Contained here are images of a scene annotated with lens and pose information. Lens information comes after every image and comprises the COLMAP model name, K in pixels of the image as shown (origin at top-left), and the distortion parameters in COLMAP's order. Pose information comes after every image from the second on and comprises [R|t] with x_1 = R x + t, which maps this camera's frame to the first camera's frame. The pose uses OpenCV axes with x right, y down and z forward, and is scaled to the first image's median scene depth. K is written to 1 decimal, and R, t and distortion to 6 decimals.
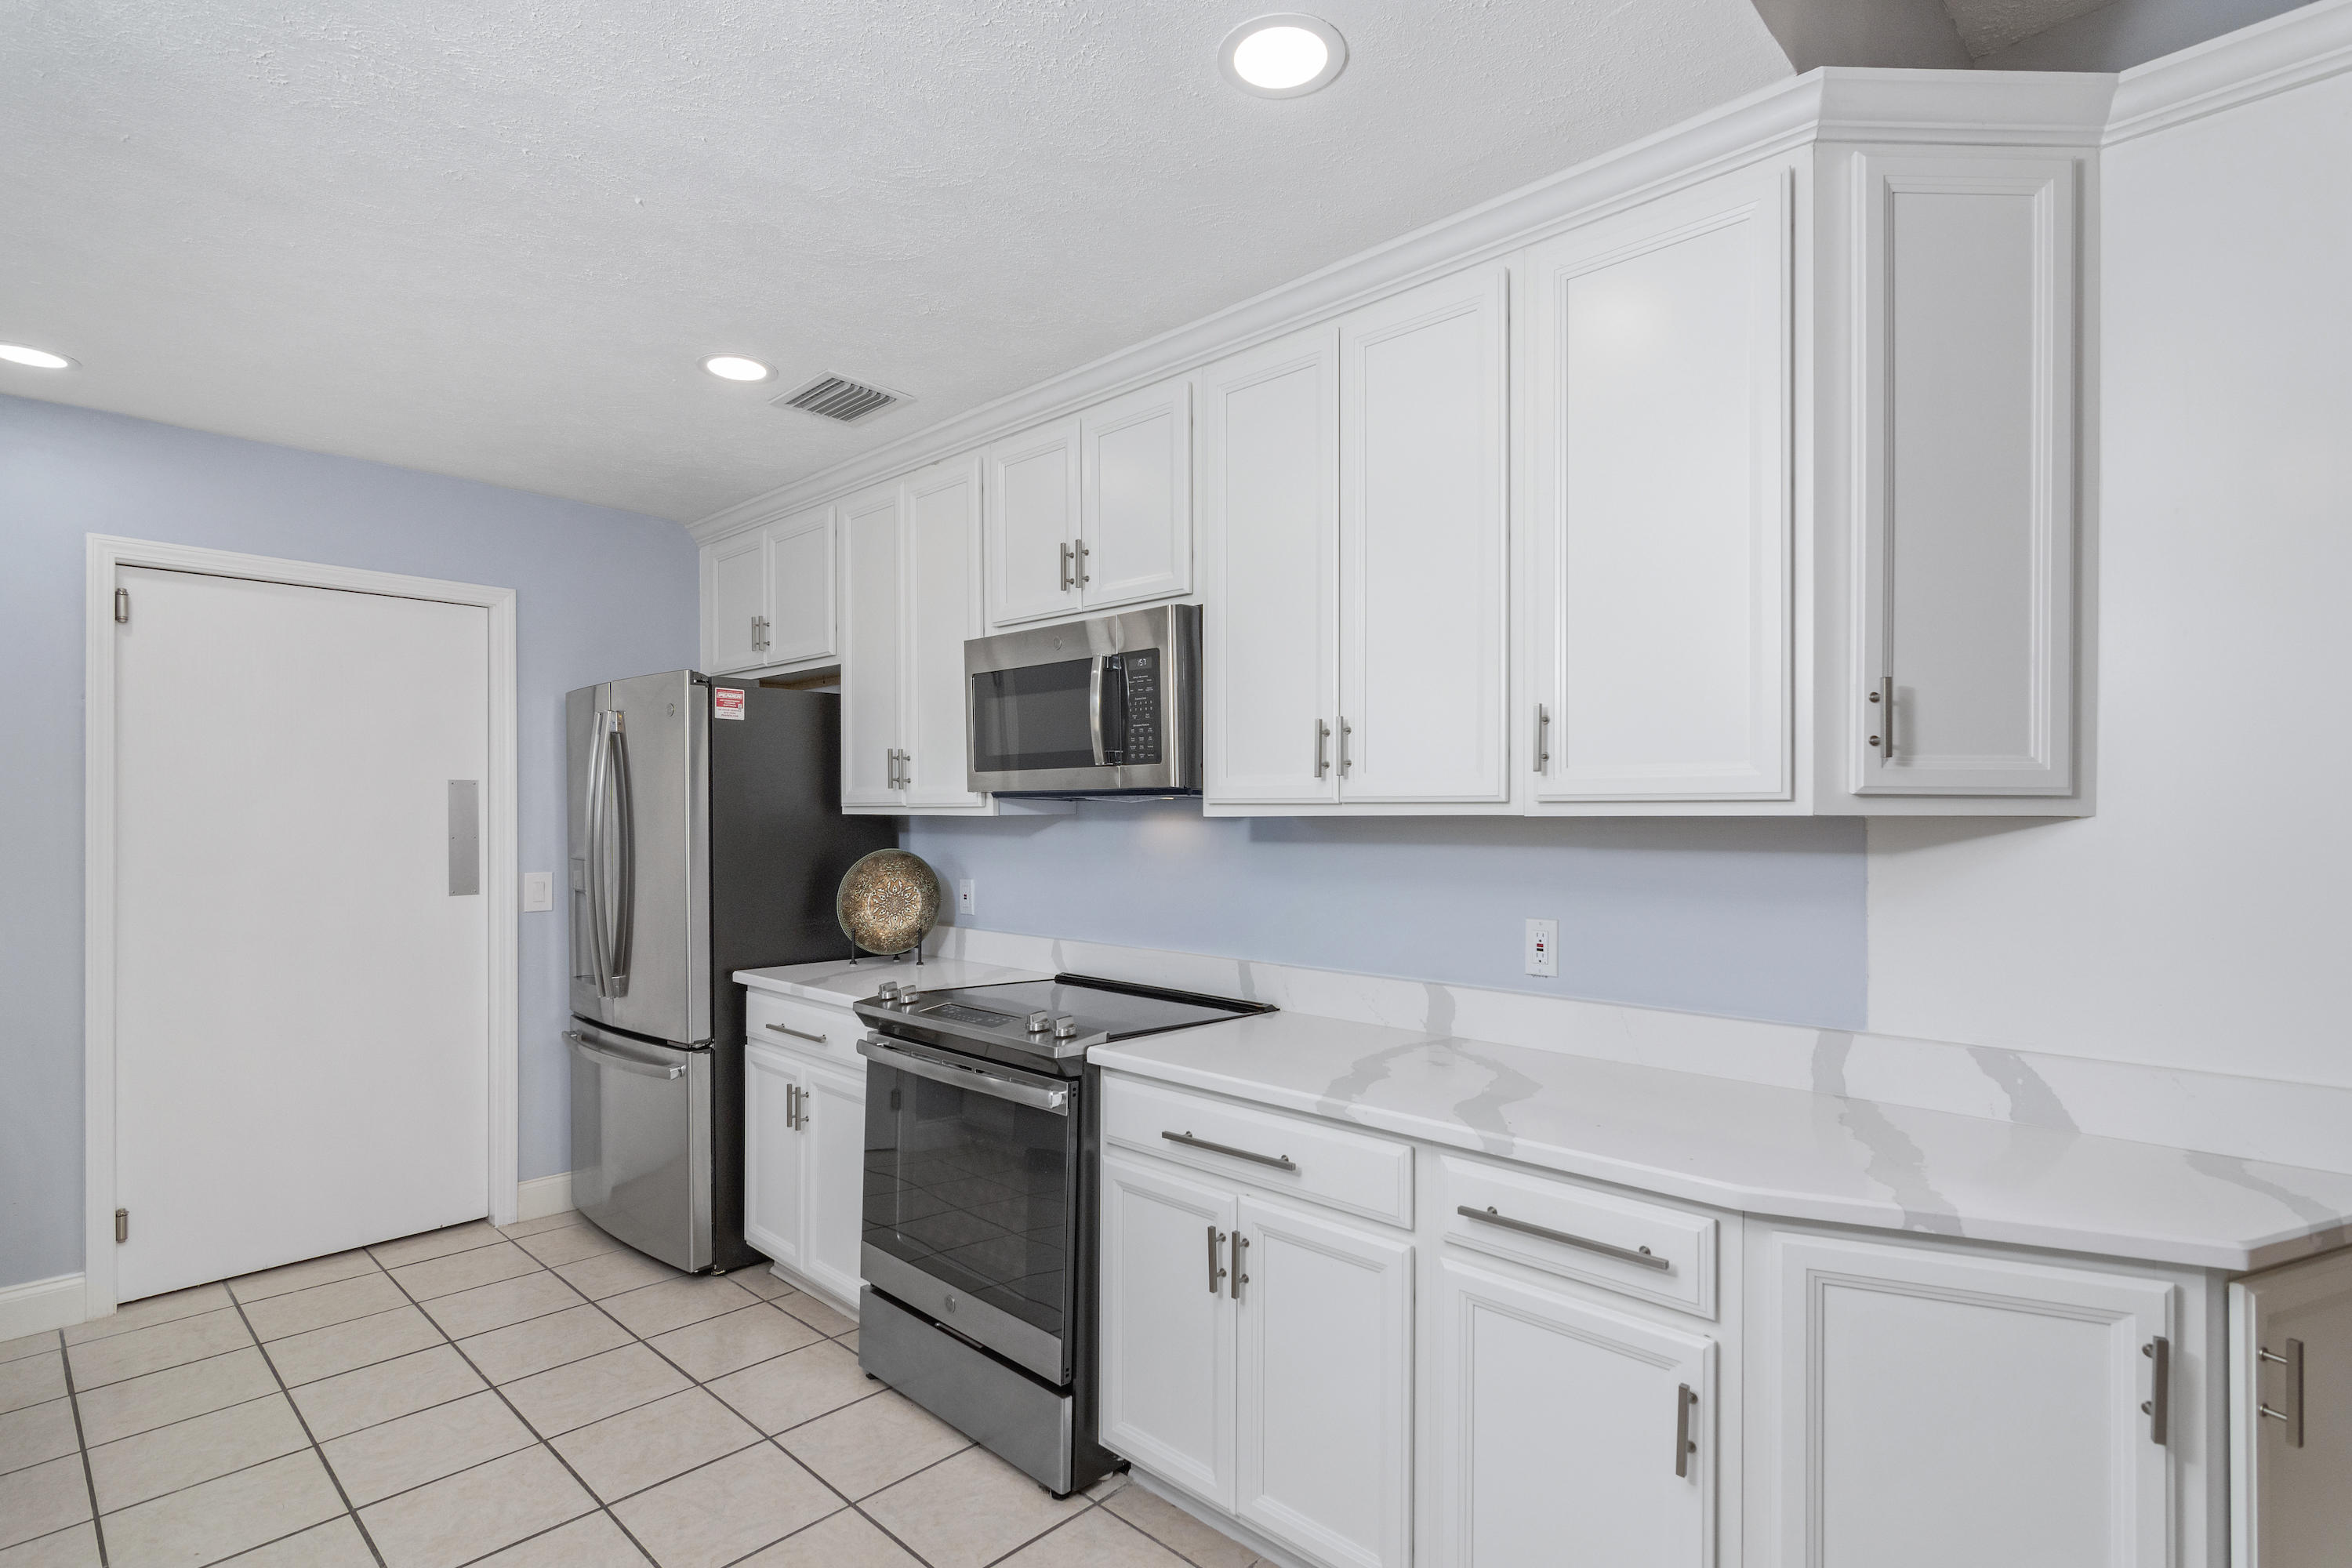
lens RADIAL K [[1136.3, 0, 1232.7], [0, 1136.3, 809.0], [0, 0, 1]] dist [-0.006609, 0.003278]
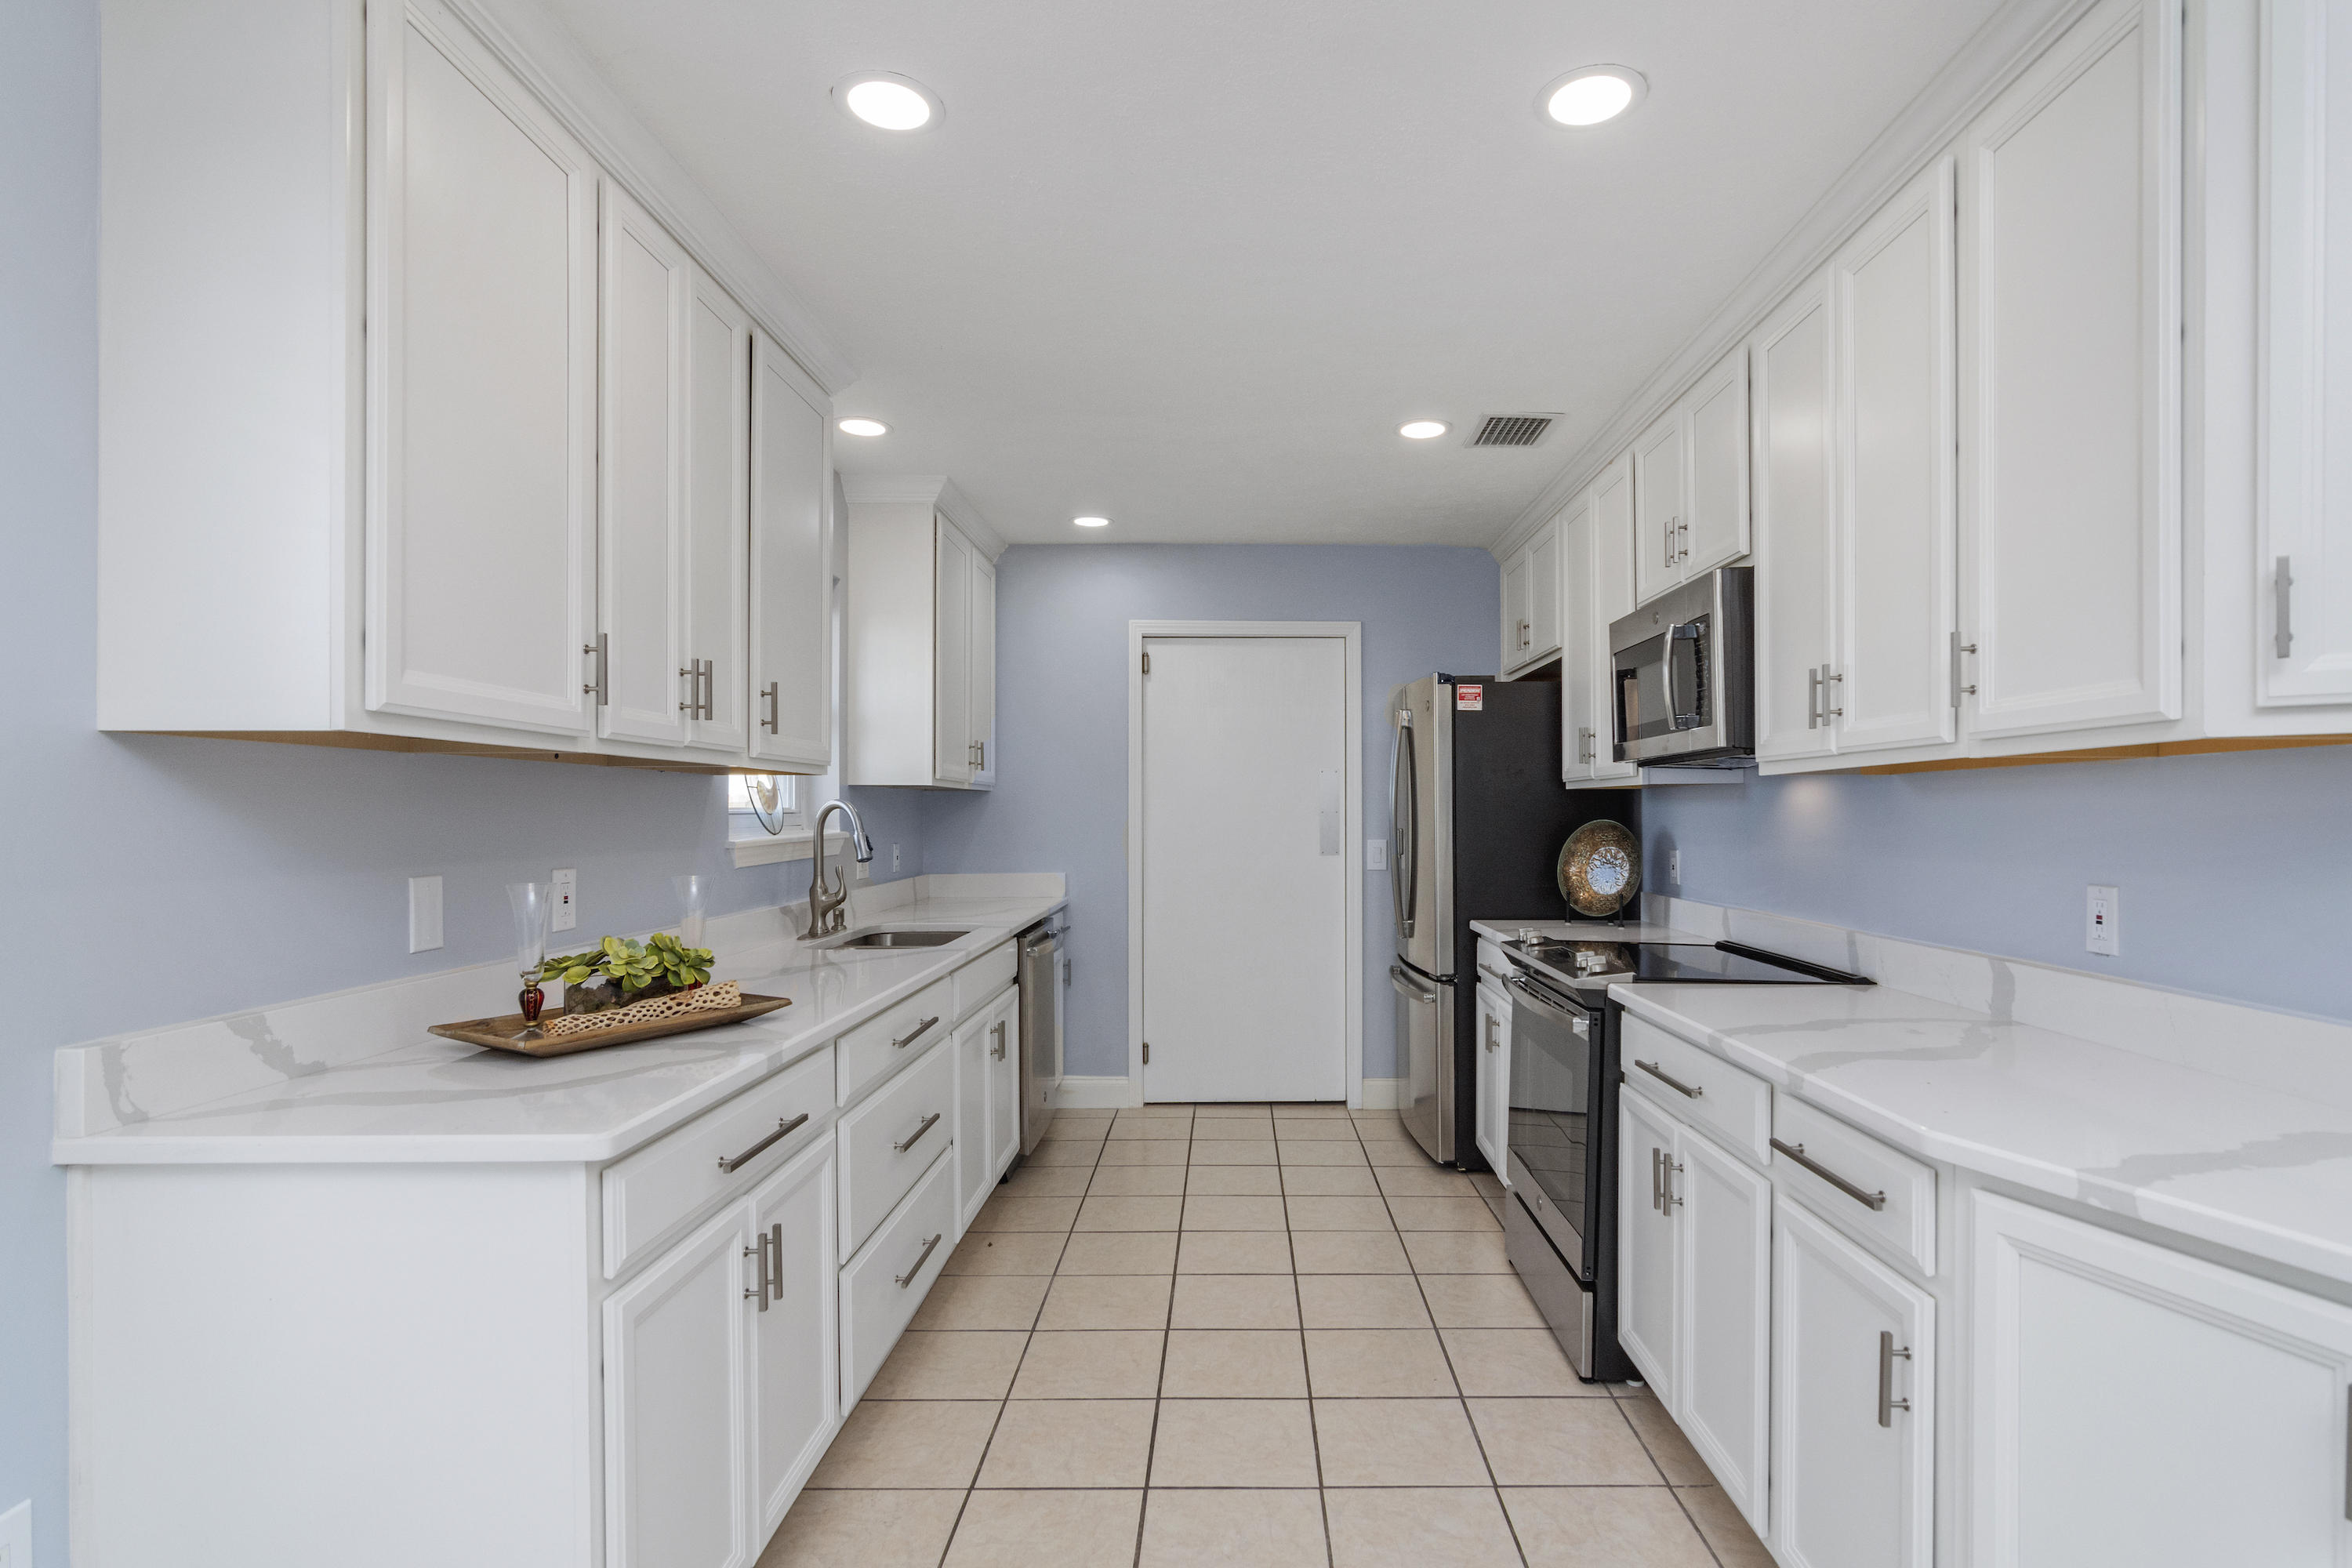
lens RADIAL K [[1206.5, 0, 1224.5], [0, 1206.5, 804.8], [0, 0, 1]] dist [-0.015000, 0.000563]
pose [[0.666932, -0.005785, -0.745096, 0.347694], [0.001903, 0.999980, -0.006060, 0.029321], [0.745116, 0.002624, 0.666929, -0.043338]]
